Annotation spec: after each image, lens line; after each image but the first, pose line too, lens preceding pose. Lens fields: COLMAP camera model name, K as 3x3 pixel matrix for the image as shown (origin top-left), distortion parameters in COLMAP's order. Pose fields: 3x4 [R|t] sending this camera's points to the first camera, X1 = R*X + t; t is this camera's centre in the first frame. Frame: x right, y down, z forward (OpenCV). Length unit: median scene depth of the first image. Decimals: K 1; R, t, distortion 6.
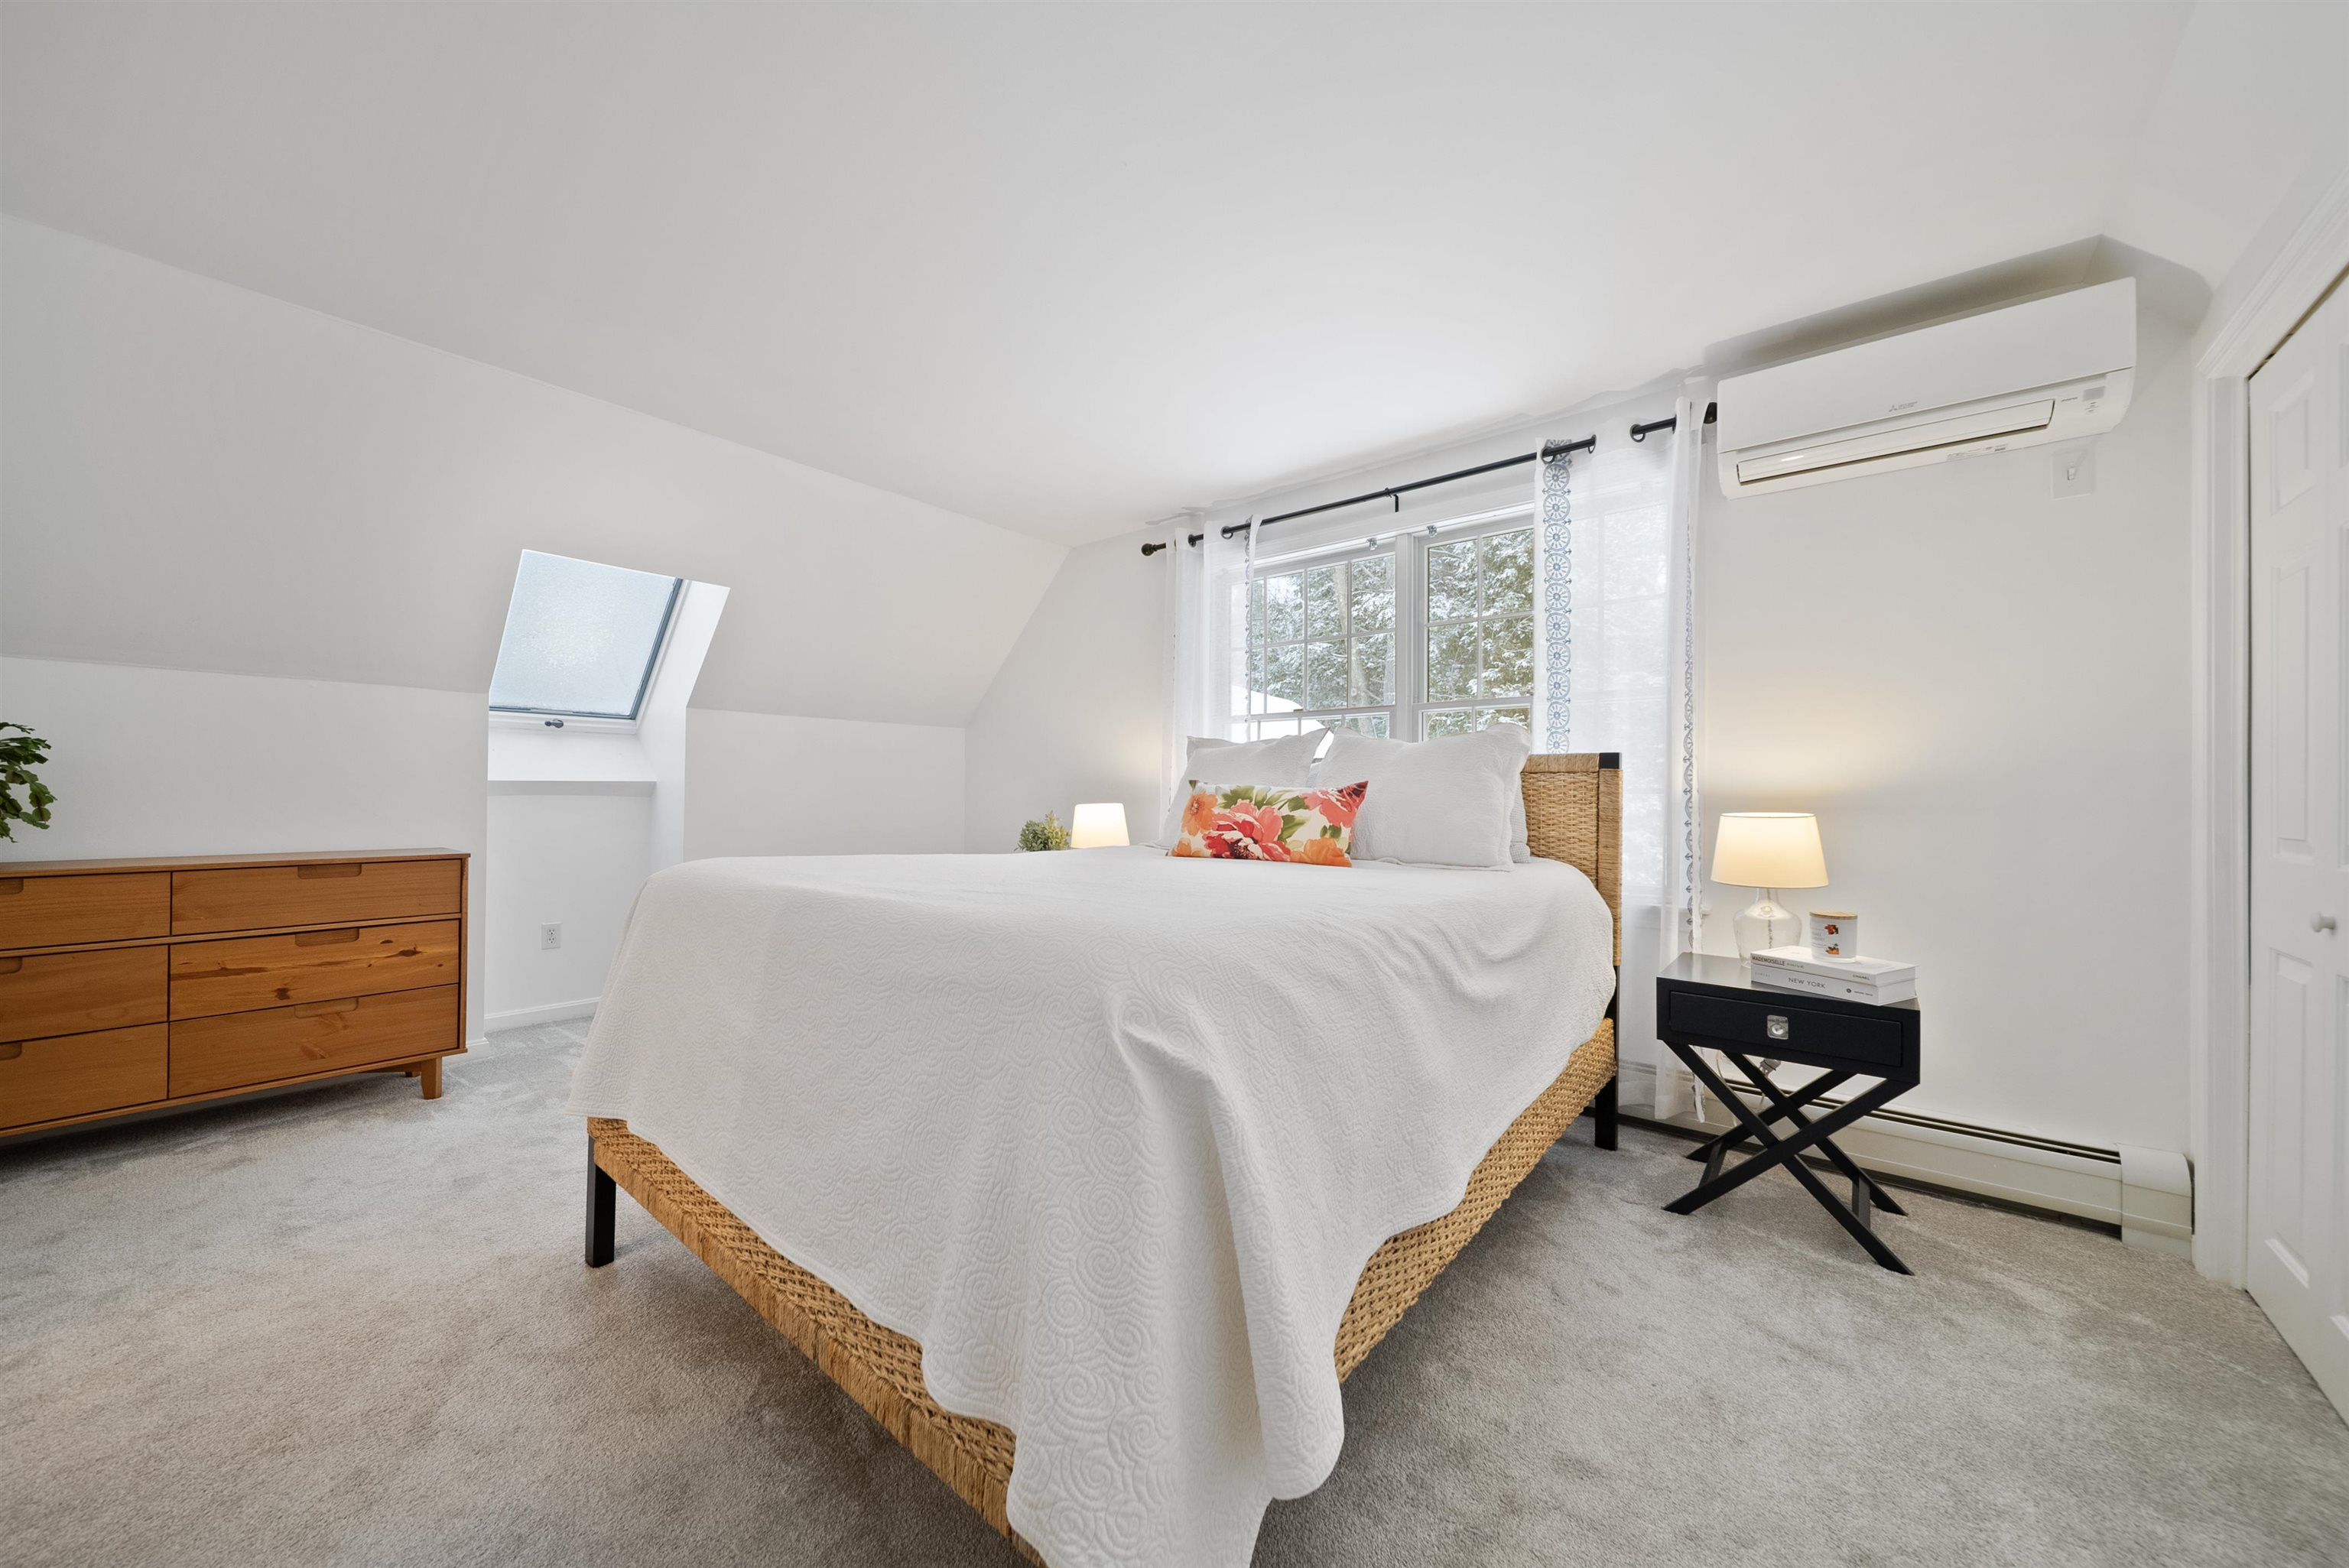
lens RADIAL K [[830.6, 0, 1172.2], [0, 830.6, 789.0], [0, 0, 1]] dist [0.001106, -0.002036]
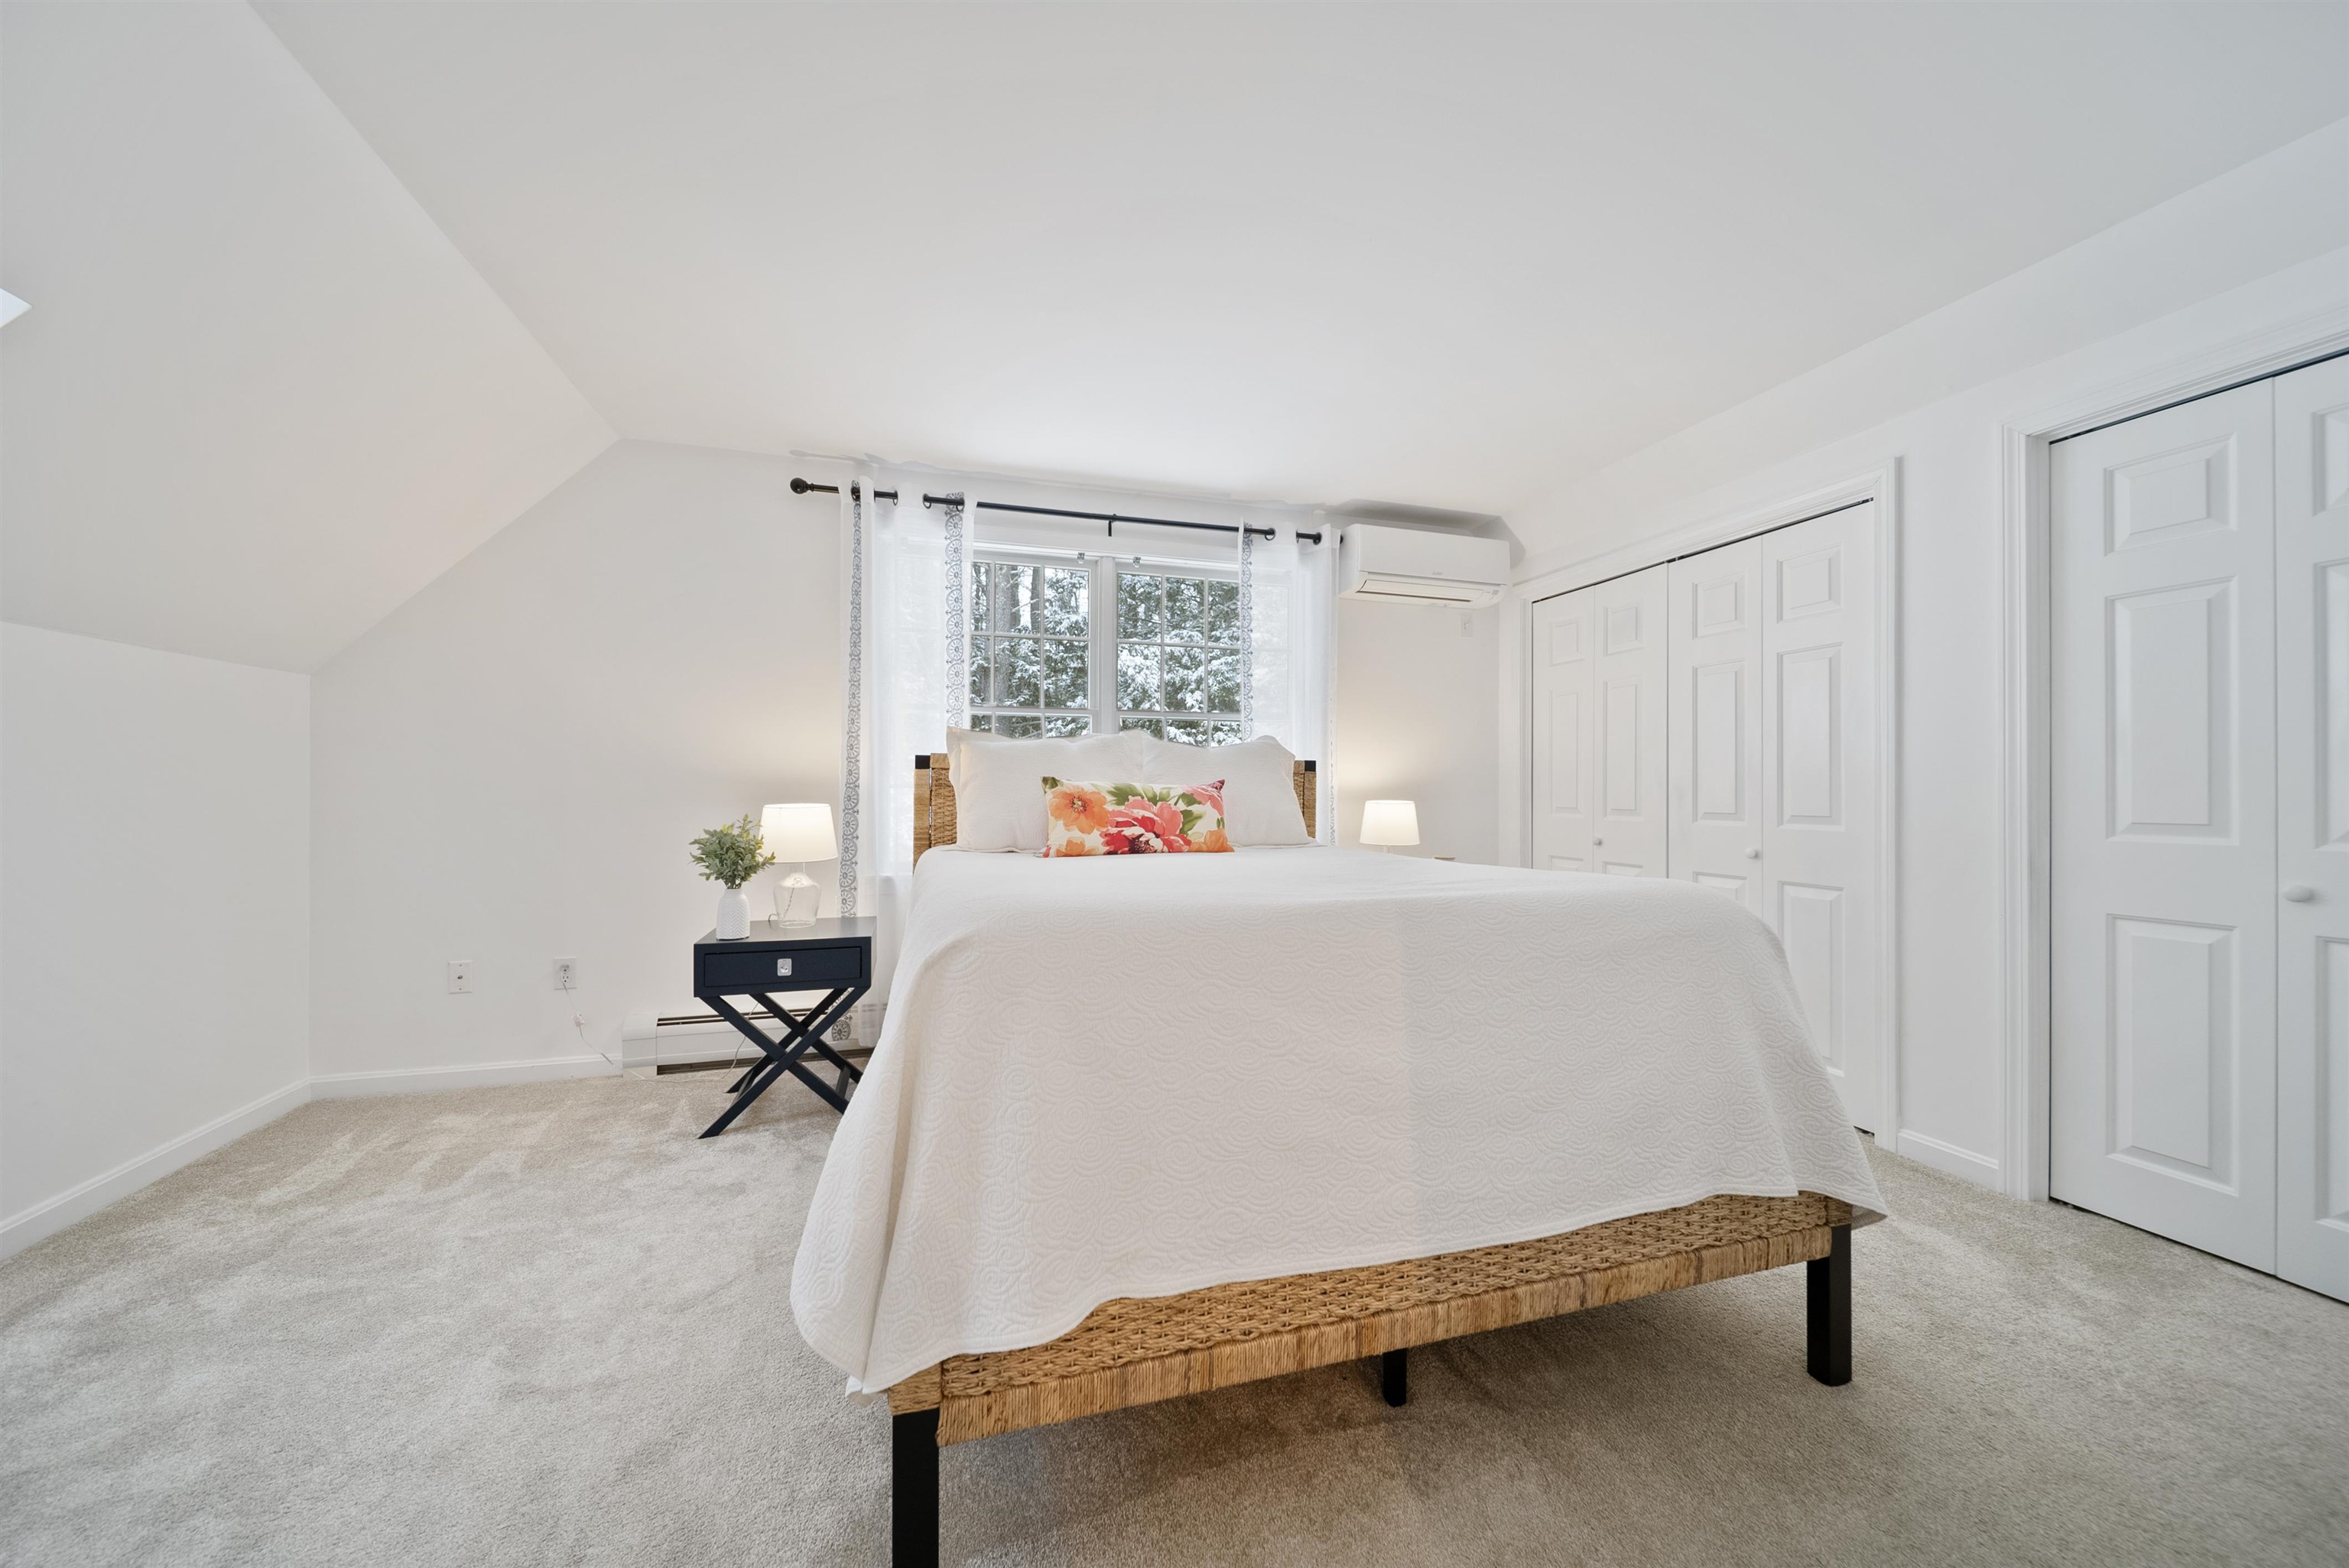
lens RADIAL K [[830.6, 0, 1172.2], [0, 830.6, 789.0], [0, 0, 1]] dist [0.001106, -0.002036]
pose [[0.555243, -0.007203, 0.831657, -0.760379], [-0.002436, 0.999944, 0.010287, -0.007506], [-0.831684, -0.007738, 0.555195, 0.385303]]
